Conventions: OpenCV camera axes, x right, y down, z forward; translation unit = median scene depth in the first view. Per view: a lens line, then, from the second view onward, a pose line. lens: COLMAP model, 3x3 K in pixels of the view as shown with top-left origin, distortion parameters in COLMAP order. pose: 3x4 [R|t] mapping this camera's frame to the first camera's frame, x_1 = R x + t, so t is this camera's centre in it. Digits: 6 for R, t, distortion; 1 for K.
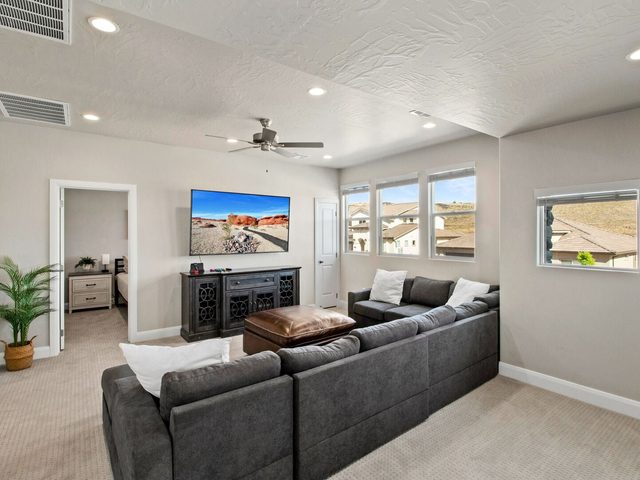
lens RADIAL K [[341.8, 0, 321.5], [0, 341.8, 237.8], [0, 0, 1]] dist [0.000463, 0.000223]
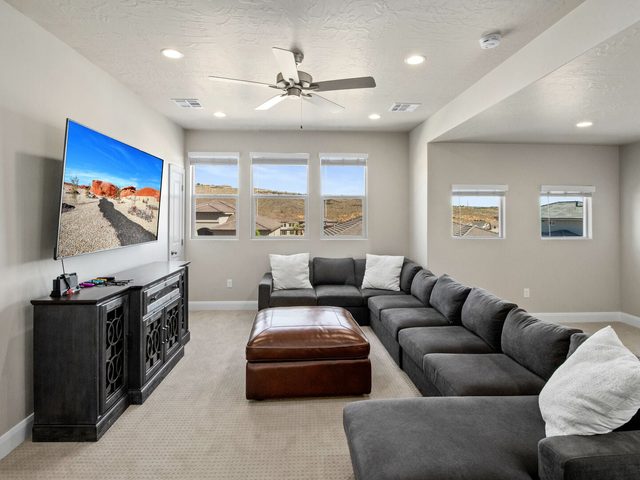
lens RADIAL K [[341.8, 0, 316.1], [0, 341.8, 215.7], [0, 0, 1]] dist [0.000463, 0.000223]
pose [[0.574438, 0.003064, 0.818543, -0.521934], [0.002227, 0.999983, -0.005306, -0.004589], [-0.818545, 0.004871, 0.574421, 0.404807]]
